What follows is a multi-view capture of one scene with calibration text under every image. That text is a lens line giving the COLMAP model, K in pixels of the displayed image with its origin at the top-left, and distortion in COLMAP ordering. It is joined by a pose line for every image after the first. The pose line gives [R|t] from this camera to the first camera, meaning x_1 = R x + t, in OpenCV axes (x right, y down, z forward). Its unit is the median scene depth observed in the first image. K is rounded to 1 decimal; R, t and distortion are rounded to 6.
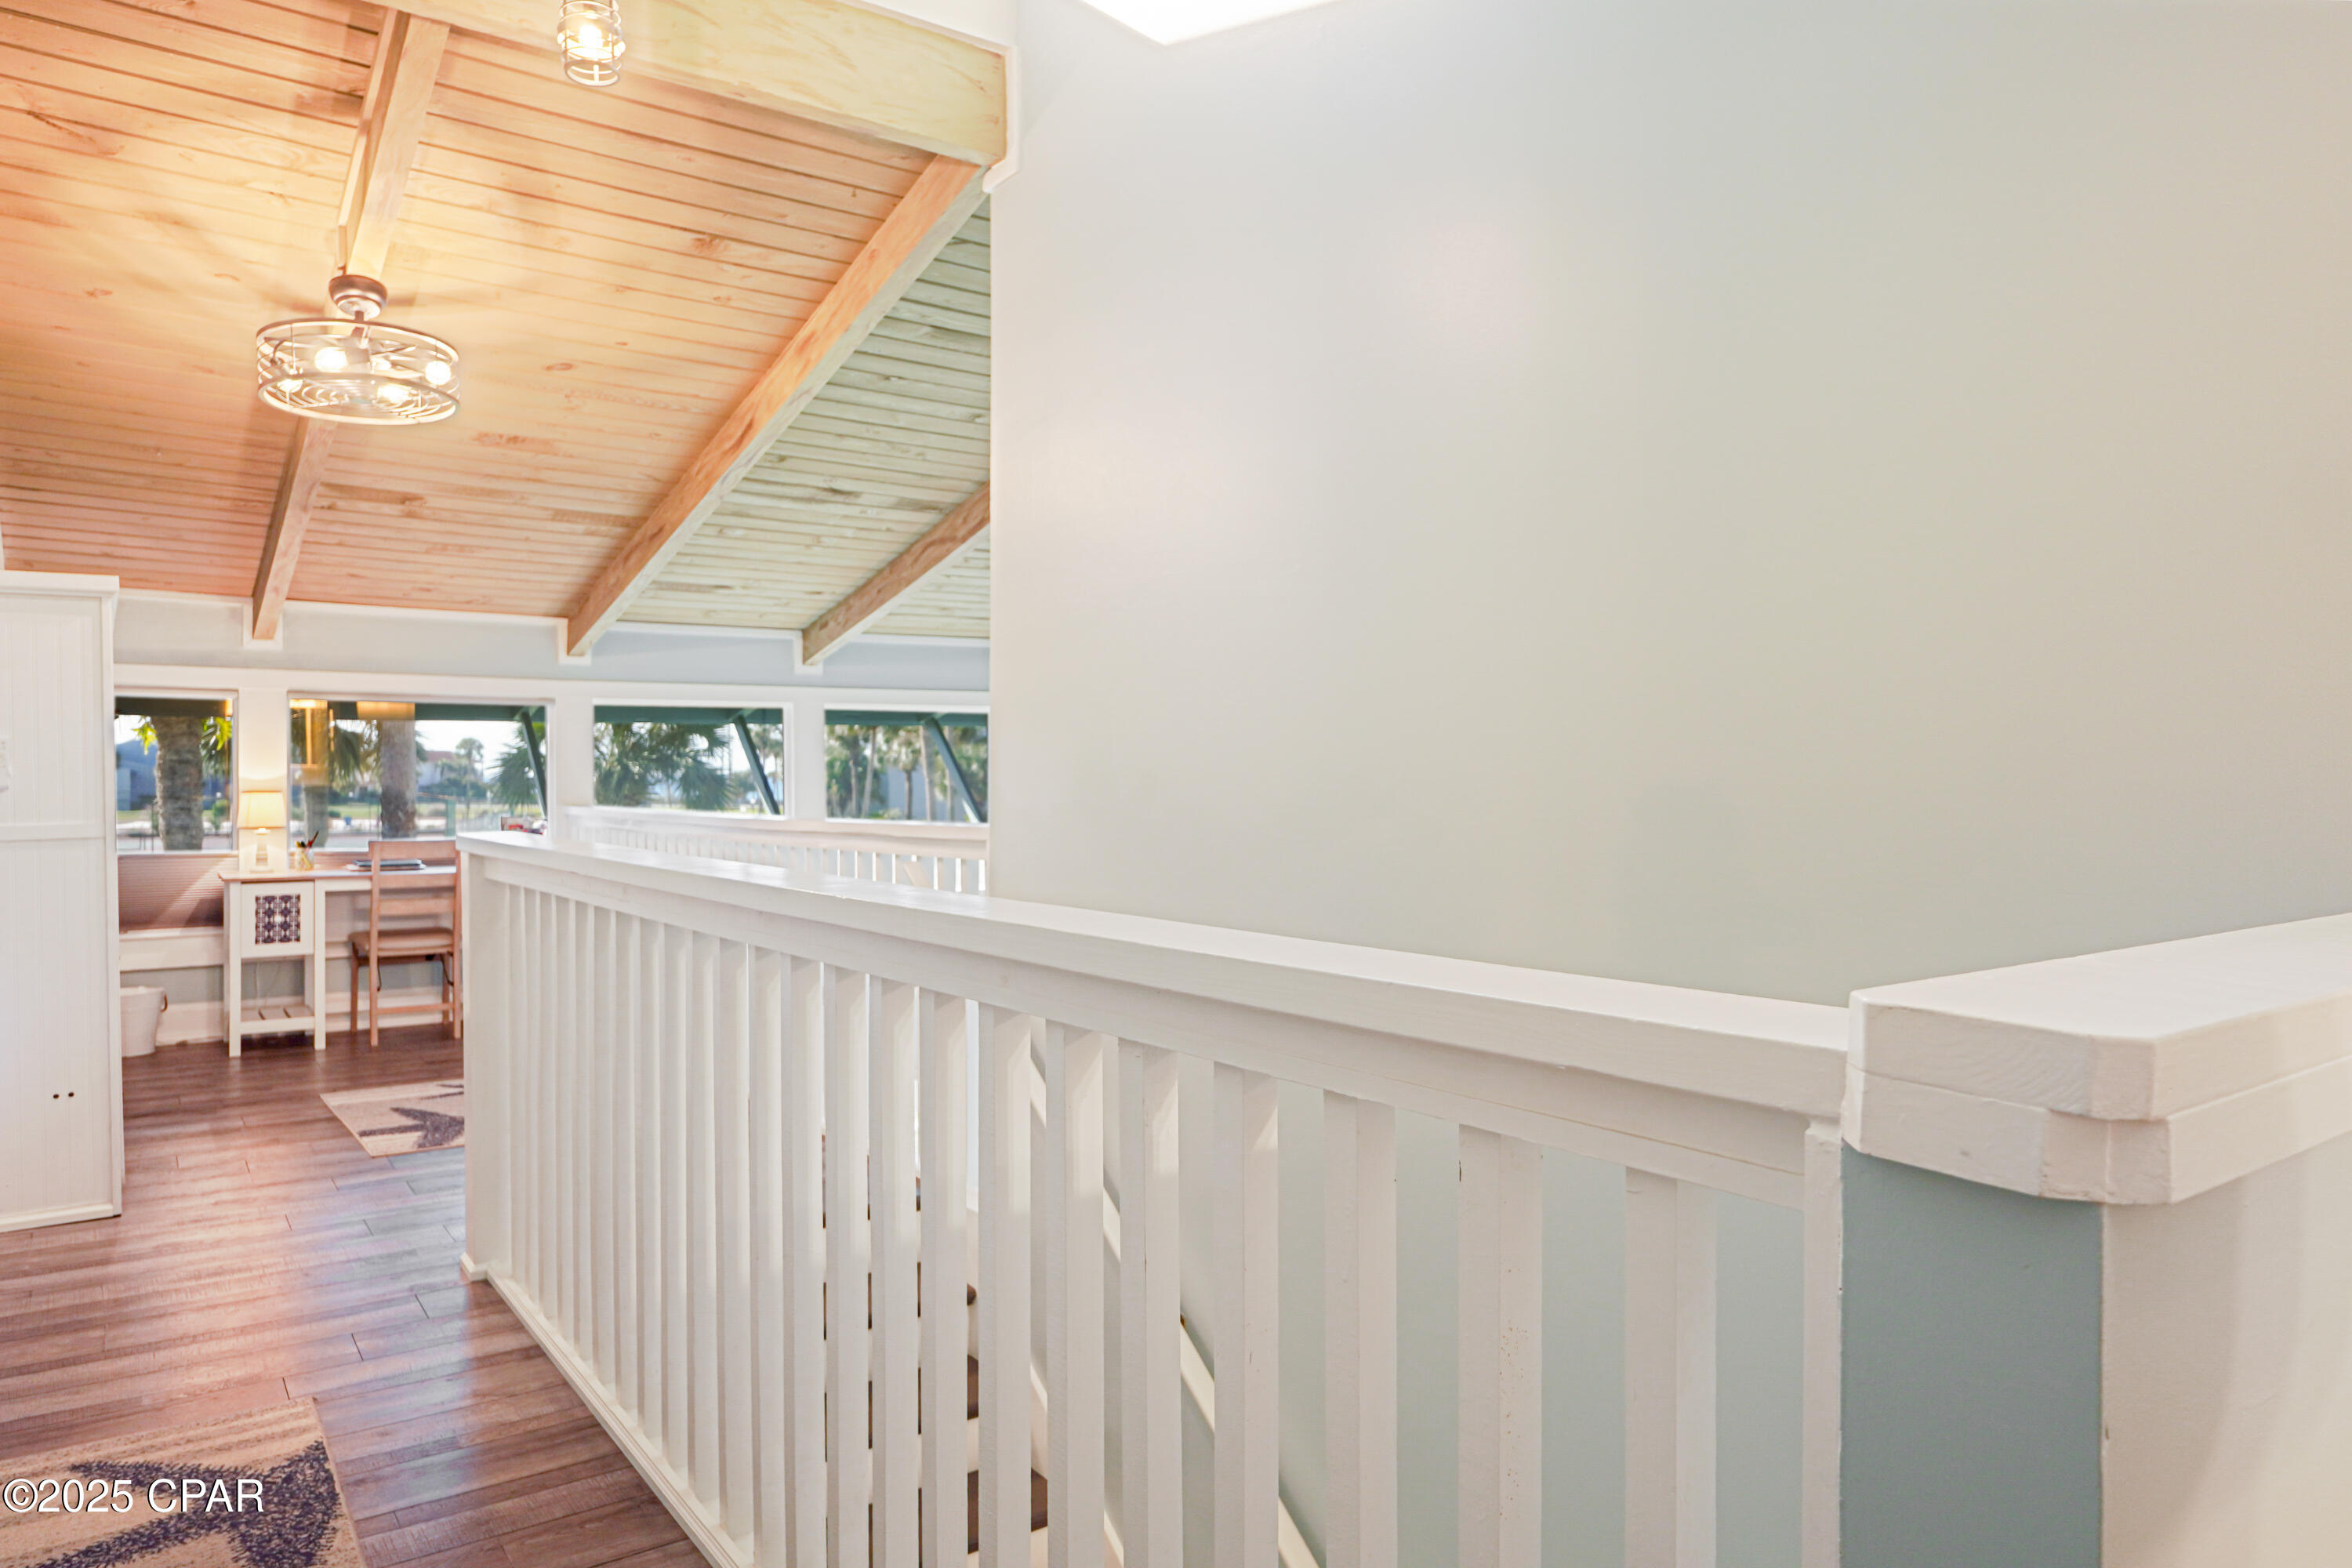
lens RADIAL K [[1465.7, 0, 1167.8], [0, 1465.7, 774.5], [0, 0, 1]] dist [-0.002233, 0.001038]
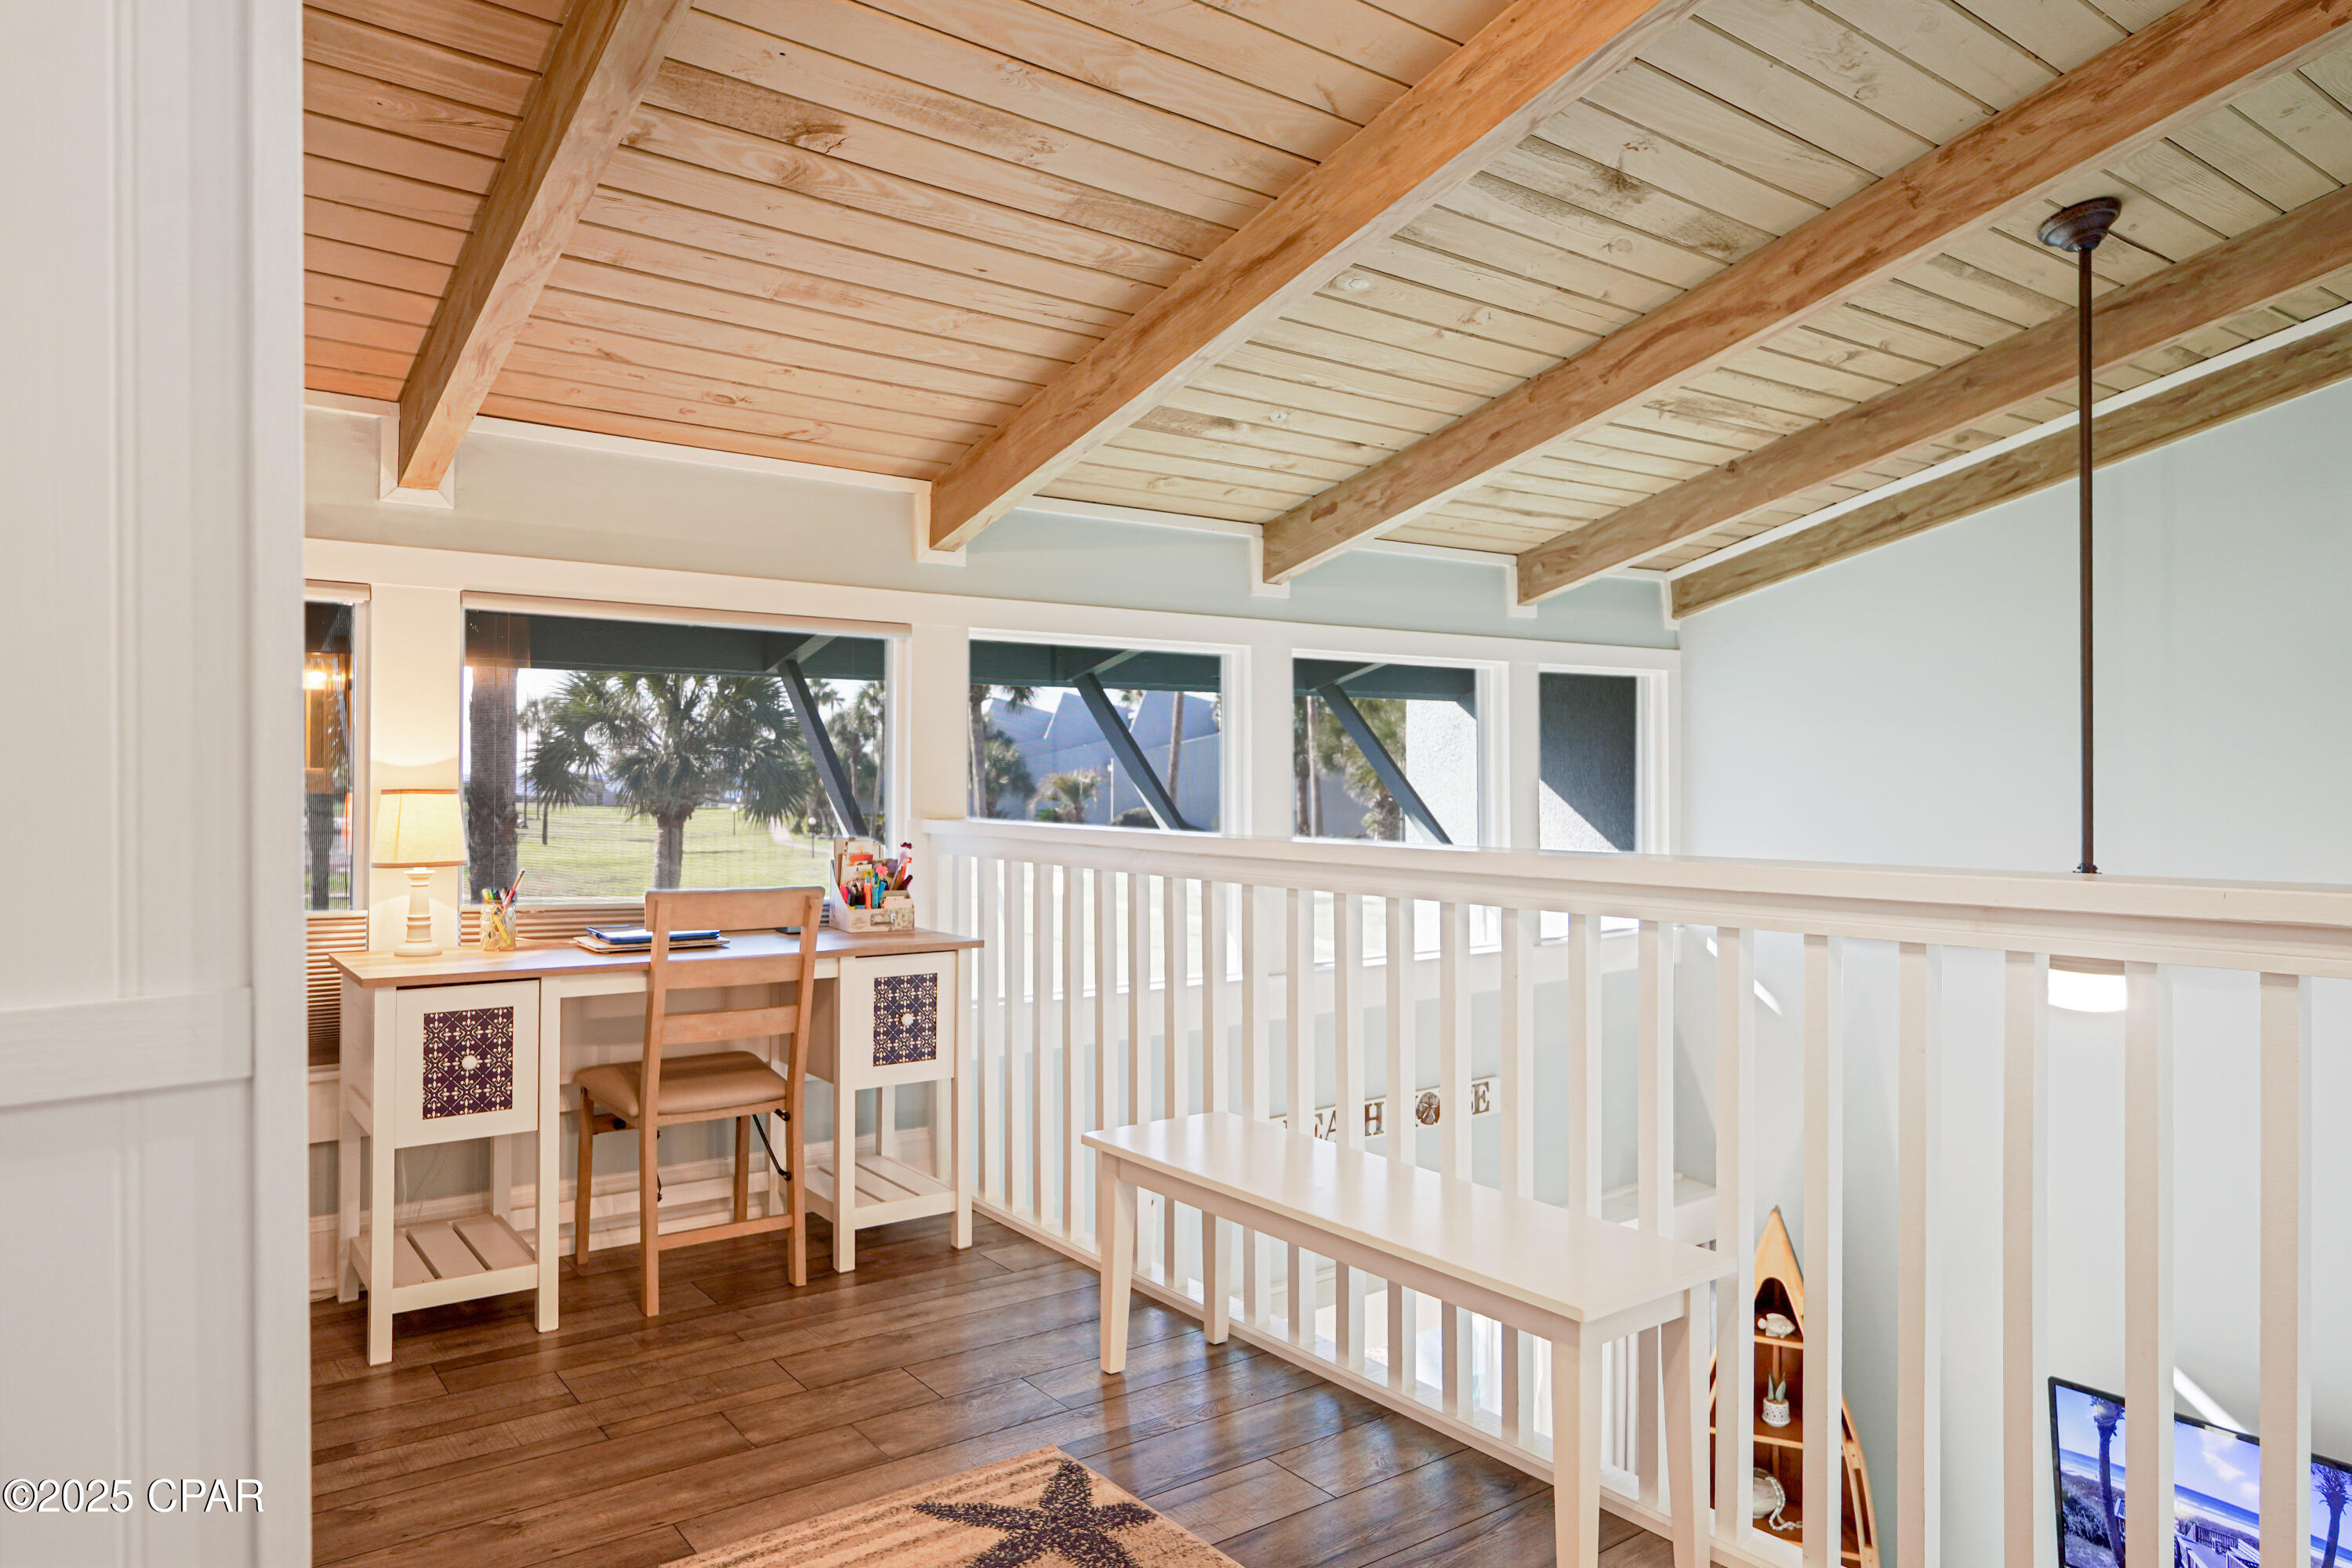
lens RADIAL K [[1501.7, 0, 1180.7], [0, 1501.7, 769.7], [0, 0, 1]] dist [0.004657, 0.000621]
pose [[0.999872, 0.004224, 0.015401, -0.366924], [-0.004180, 0.999987, -0.002877, 0.004670], [-0.015413, 0.002812, 0.999877, 0.486233]]
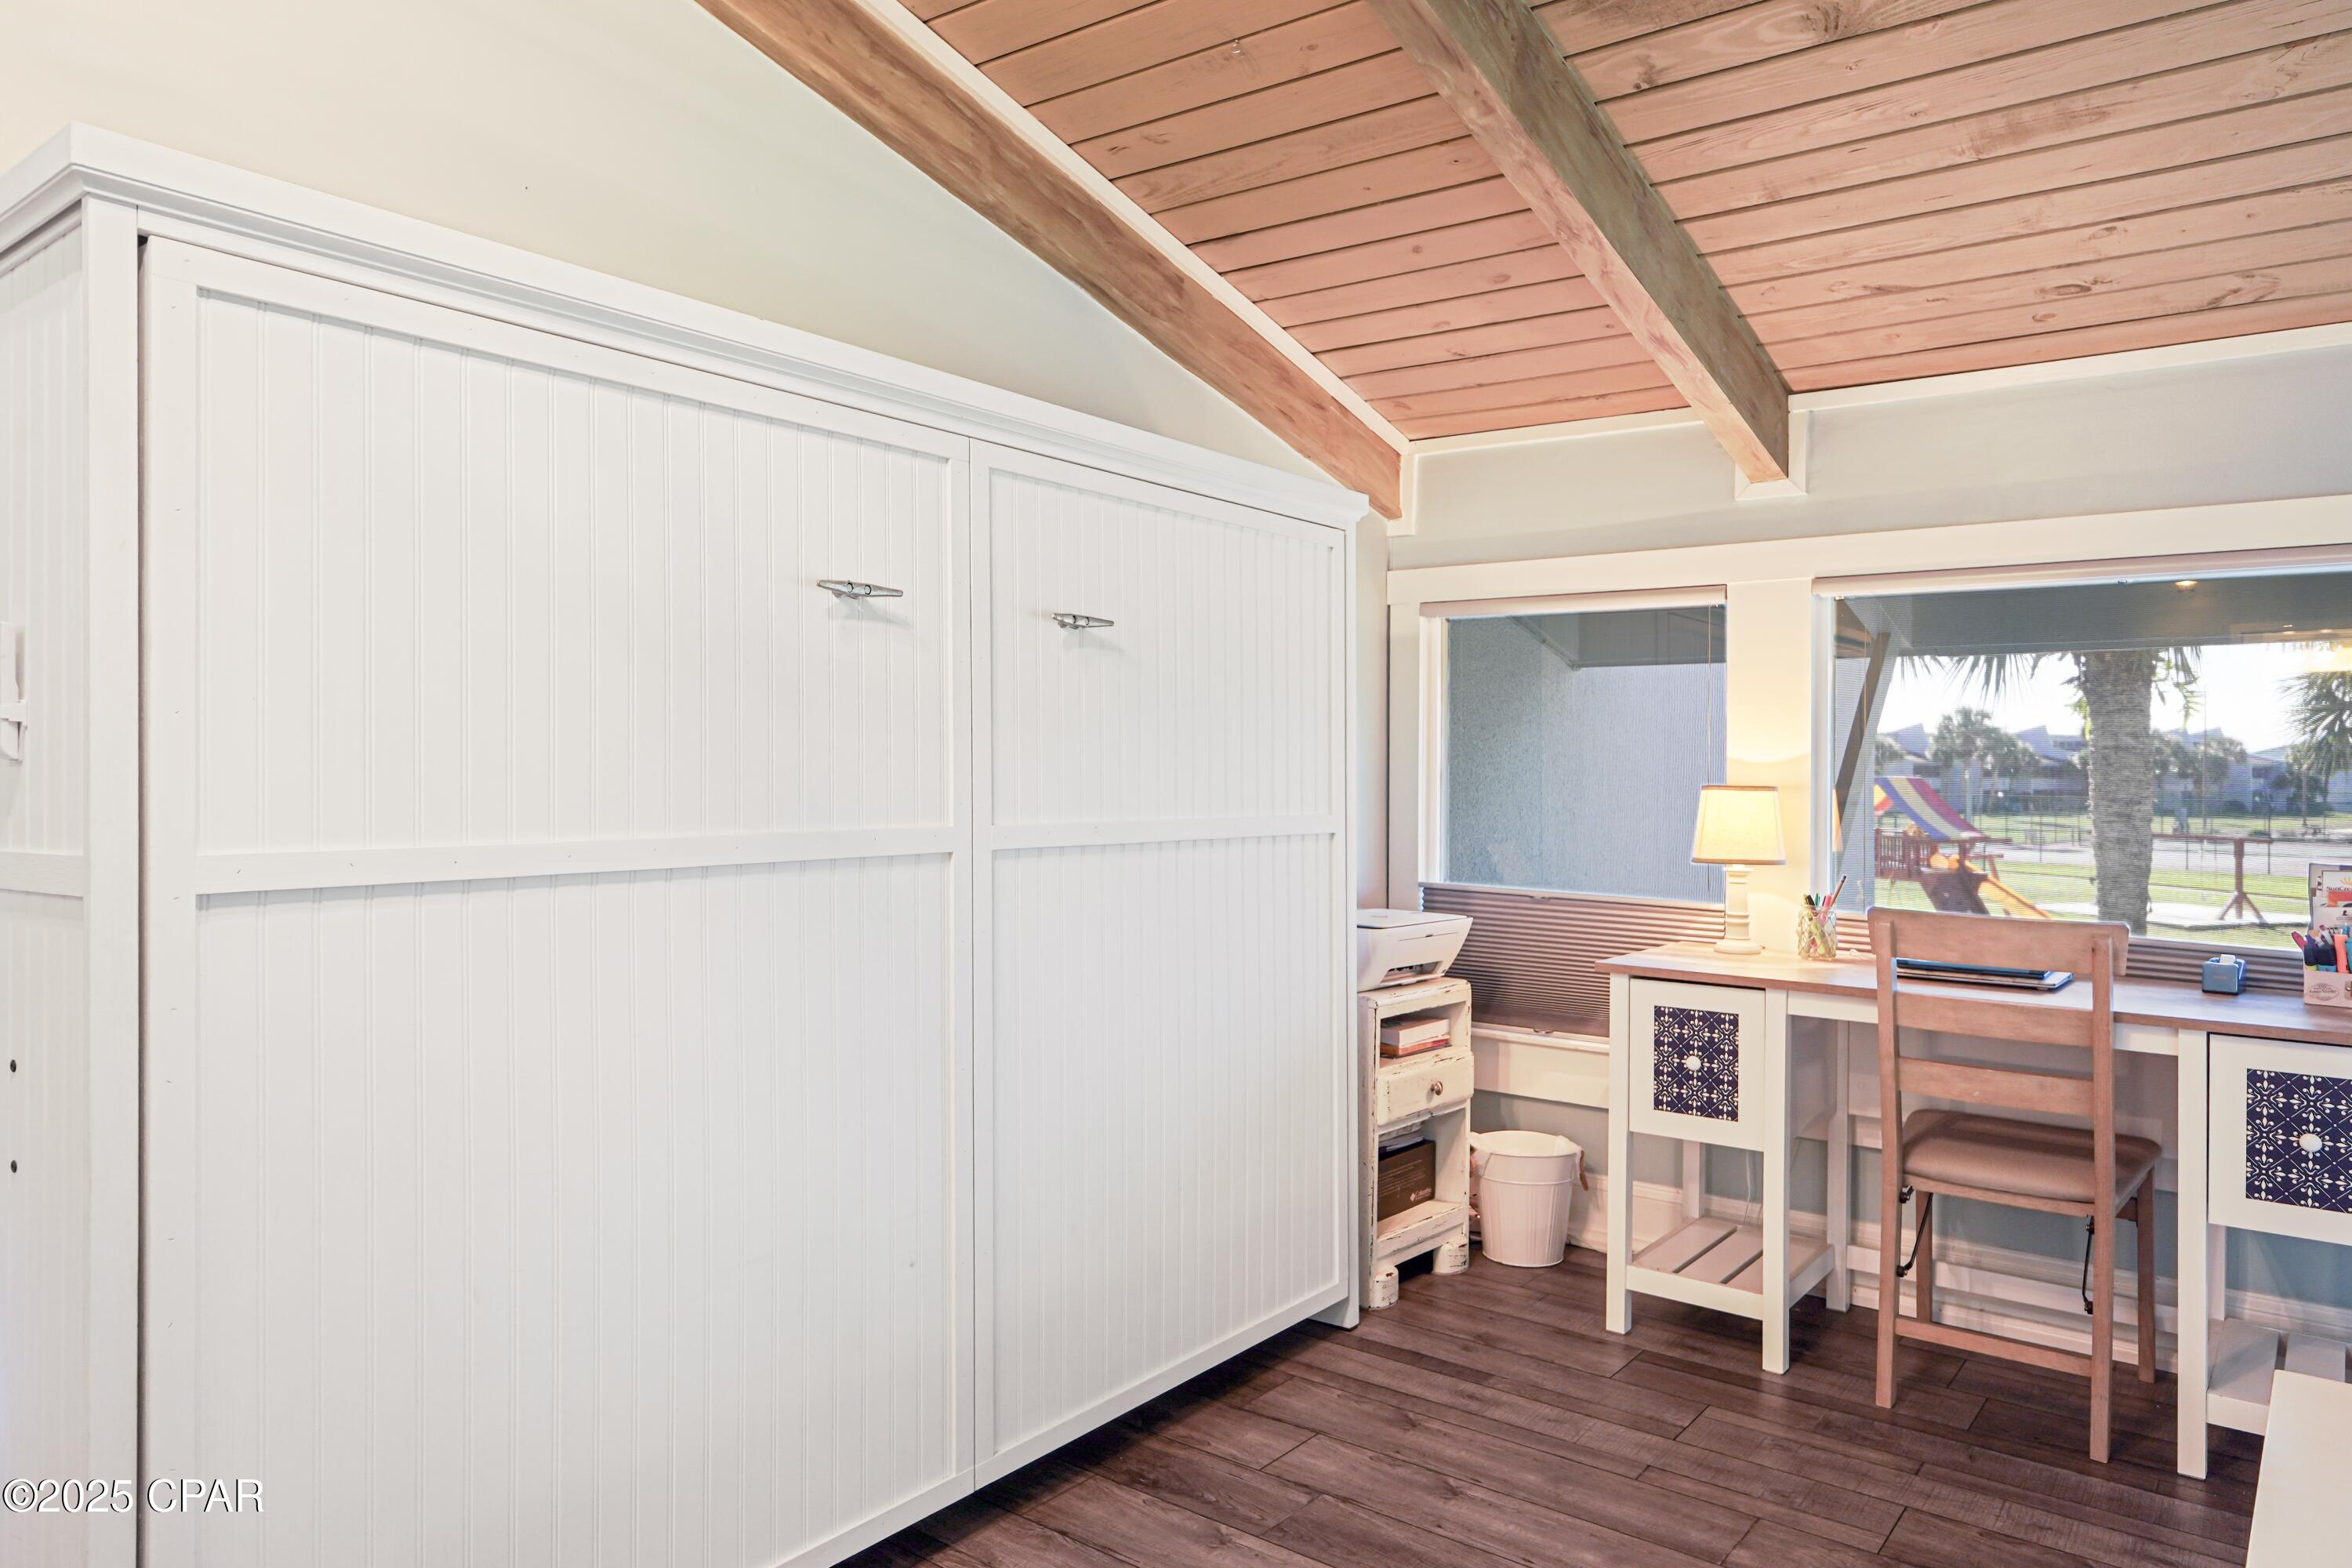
lens RADIAL K [[1518.8, 0, 1179.8], [0, 1518.8, 769.2], [0, 0, 1]] dist [-0.002395, 0.002514]
pose [[0.279368, 0.001711, -0.960182, -0.182094], [-0.005217, 0.999986, 0.000264, 0.006191], [0.960170, 0.004936, 0.279373, 0.673465]]
